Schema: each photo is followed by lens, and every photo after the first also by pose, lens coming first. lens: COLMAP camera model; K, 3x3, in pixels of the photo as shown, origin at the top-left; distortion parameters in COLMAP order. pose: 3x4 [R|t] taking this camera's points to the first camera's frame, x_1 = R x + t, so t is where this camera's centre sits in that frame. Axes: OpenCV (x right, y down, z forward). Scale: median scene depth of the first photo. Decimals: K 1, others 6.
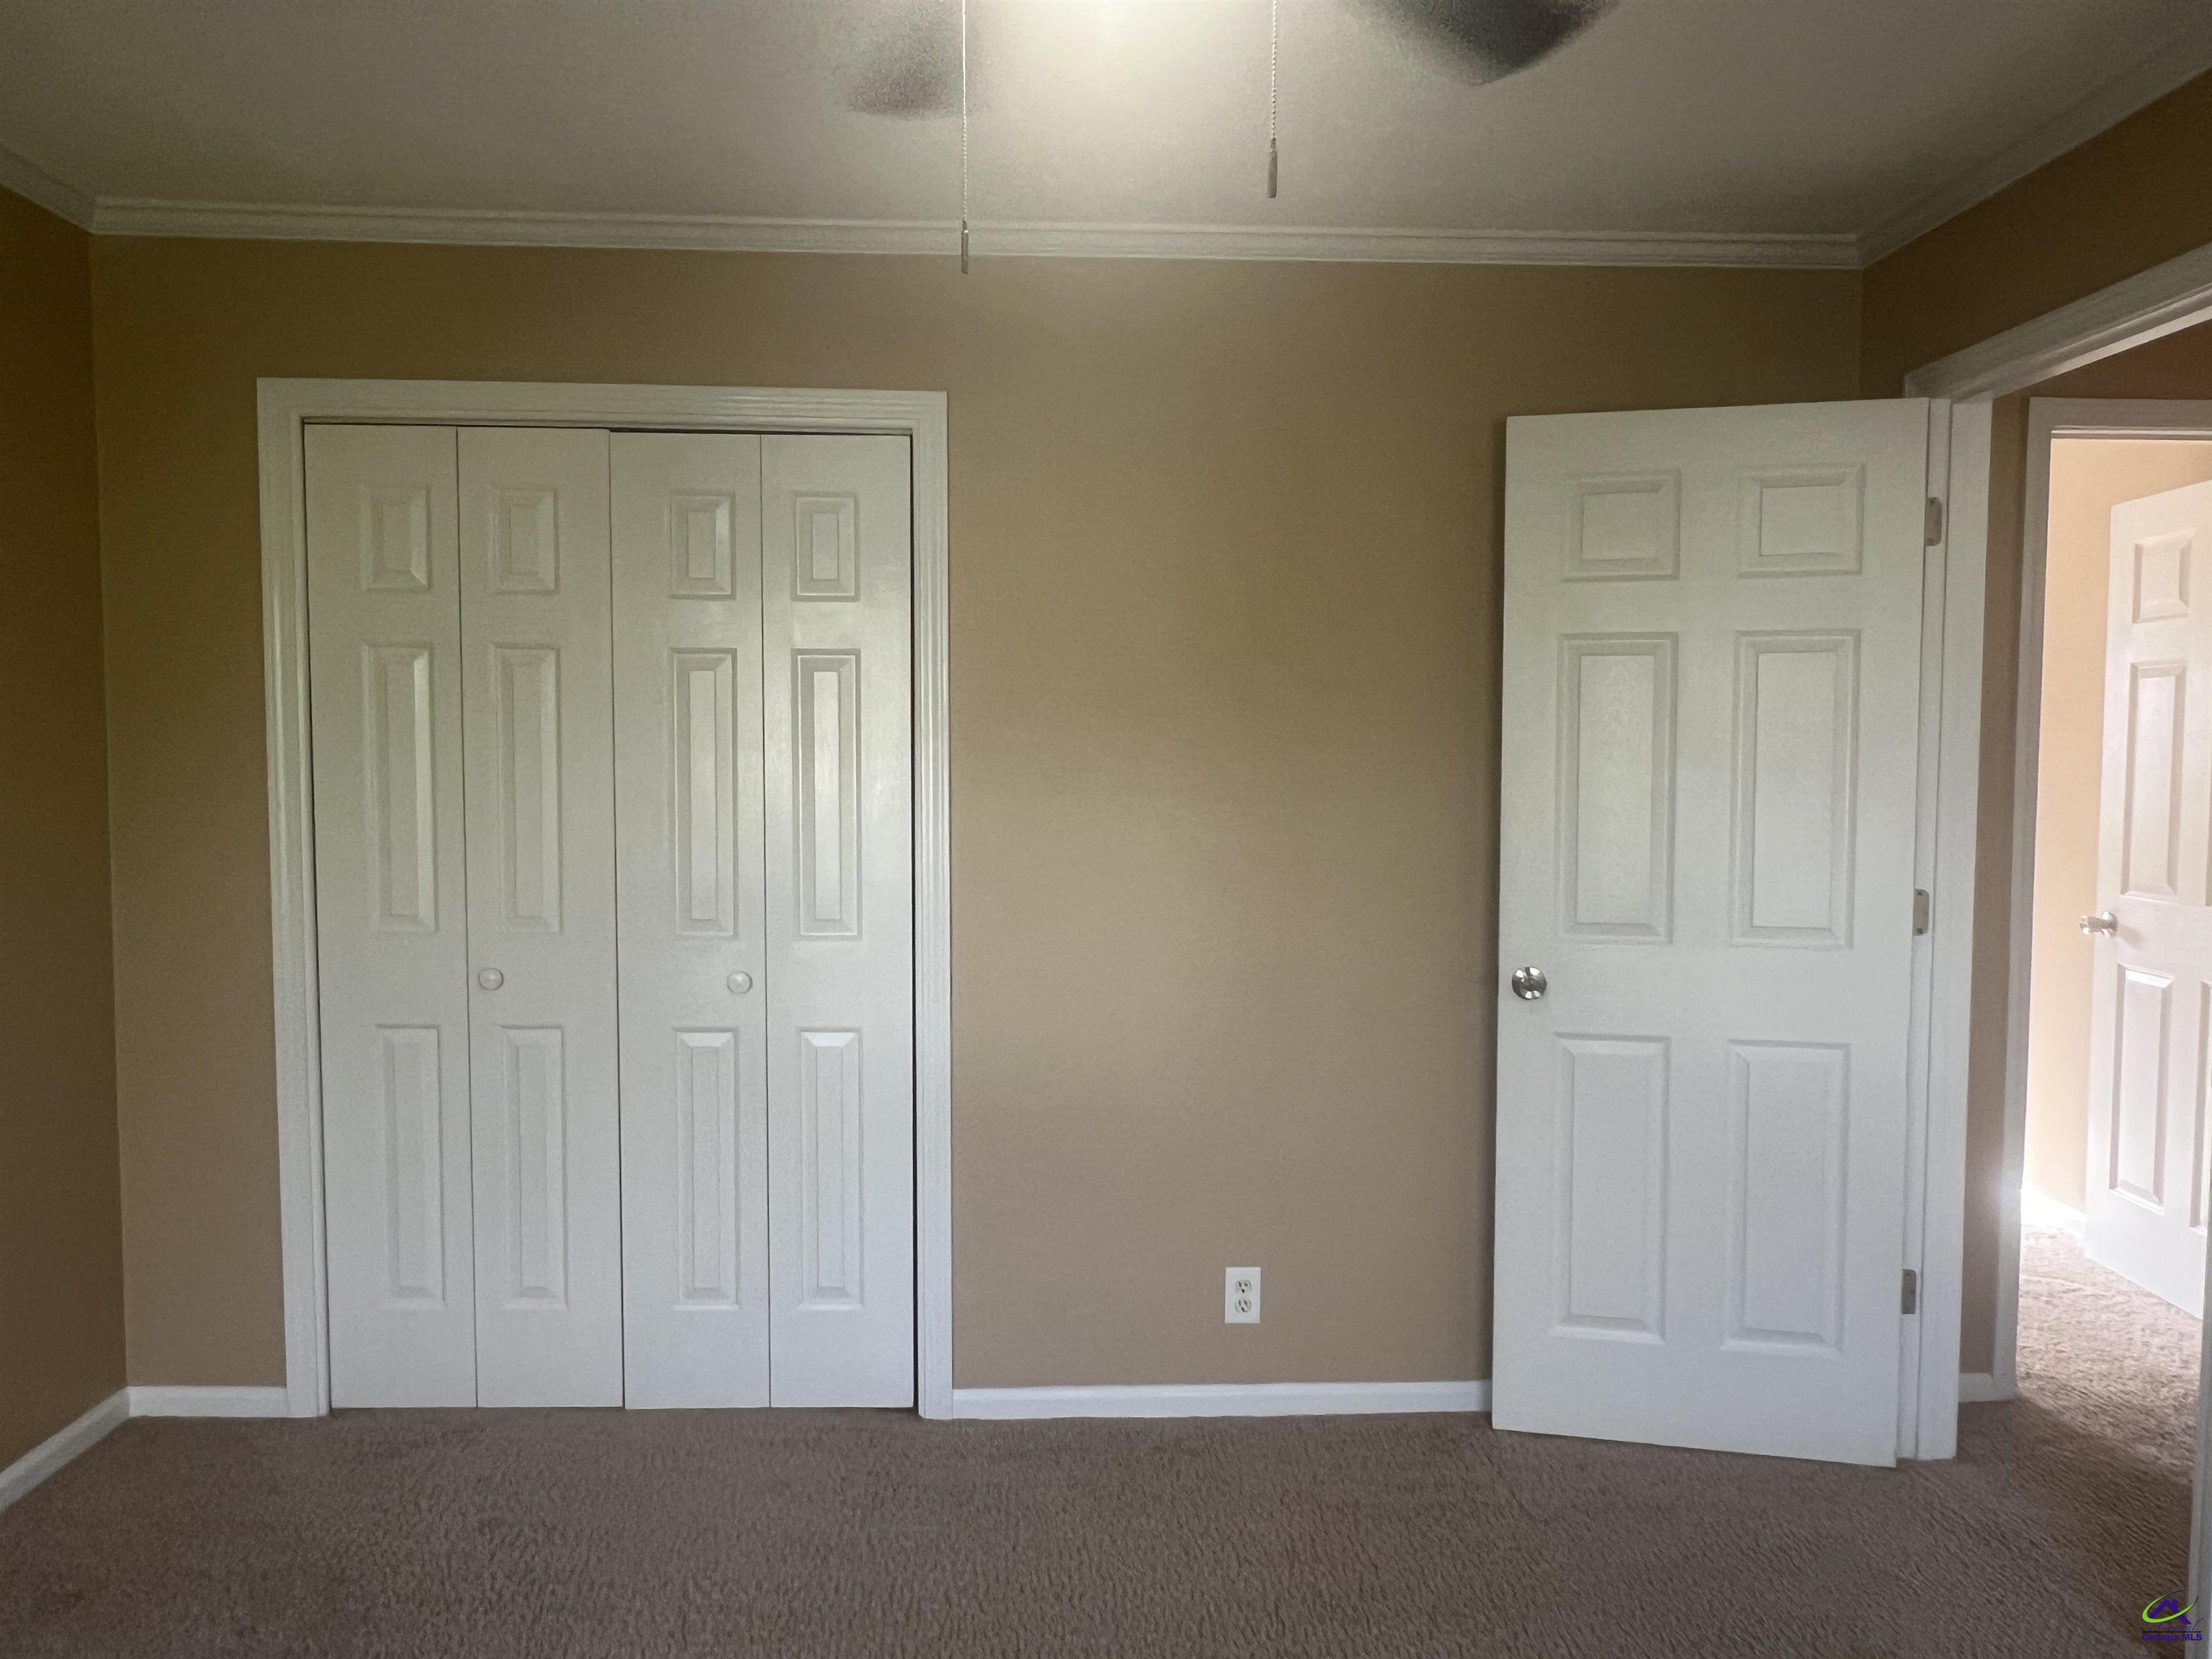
lens RADIAL K [[1553.9, 0, 1112.8], [0, 1553.9, 826.3], [0, 0, 1]] dist [0.009830, -0.010928]
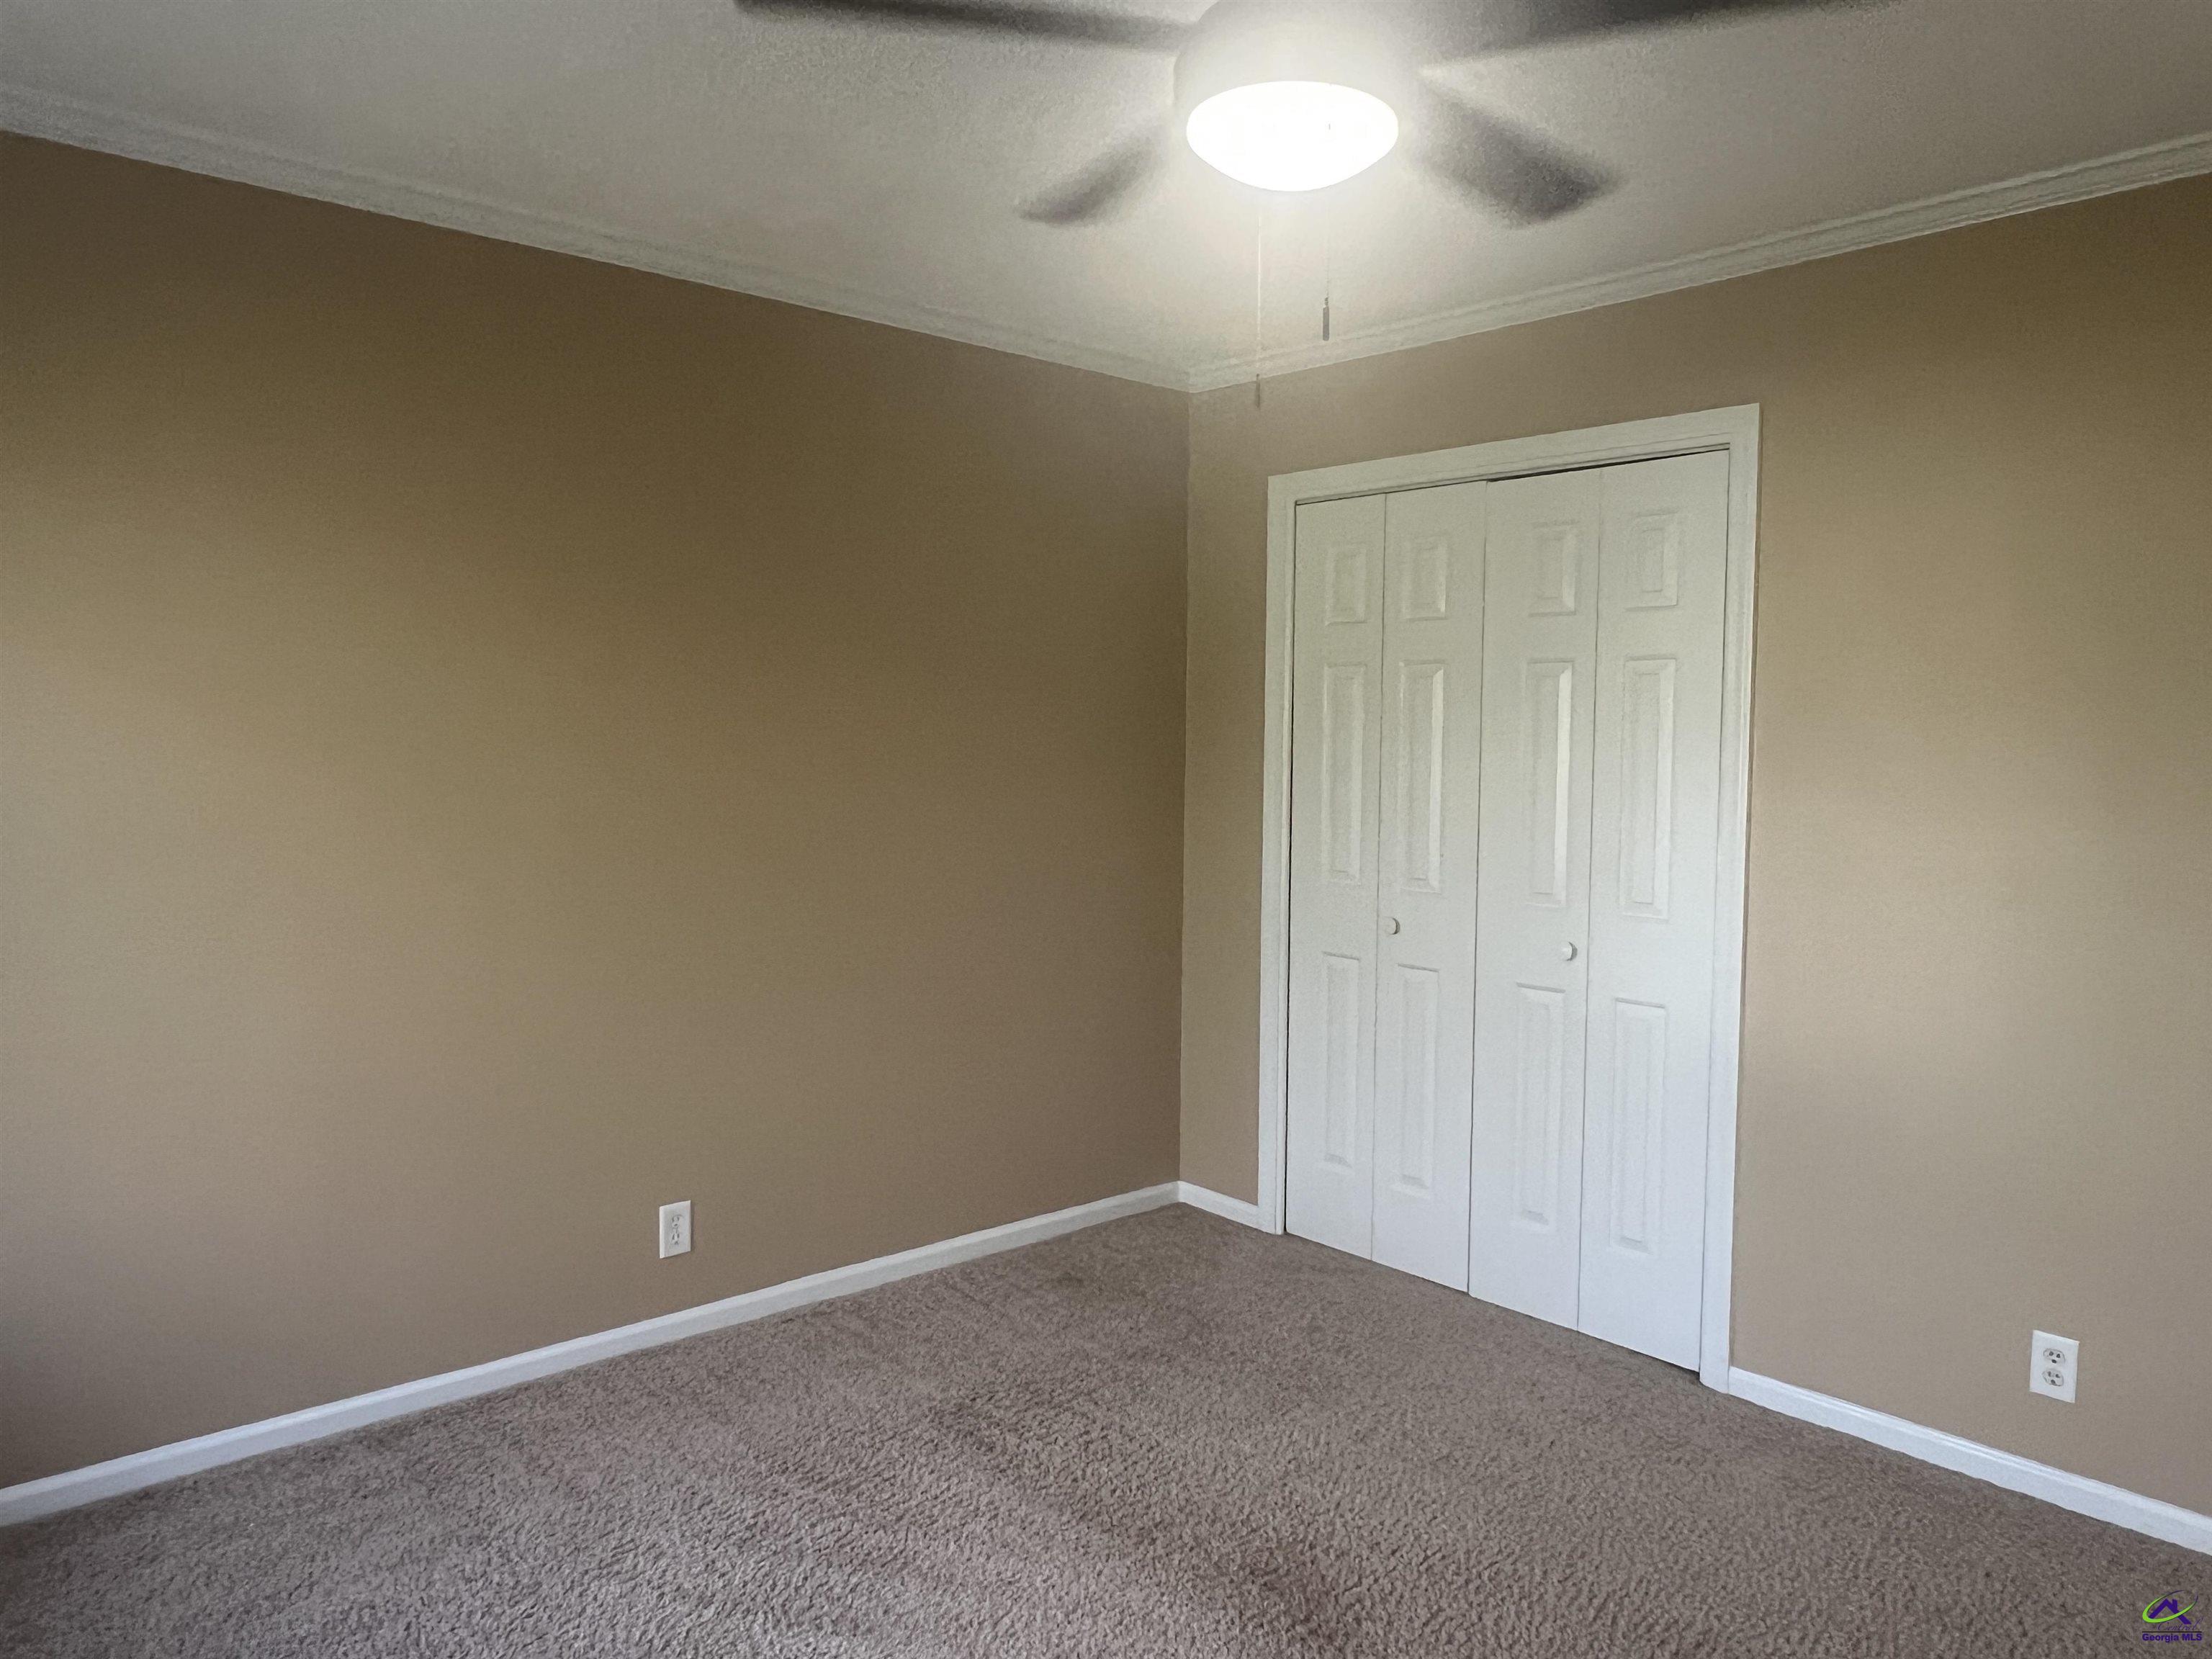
lens RADIAL K [[1553.9, 0, 1098.6], [0, 1553.9, 827.1], [0, 0, 1]] dist [0.009830, -0.010928]
pose [[0.634857, 0.047184, -0.771187, 0.417891], [-0.050390, 0.998537, 0.019613, 0.004826], [0.770985, 0.026409, 0.636306, 0.007128]]
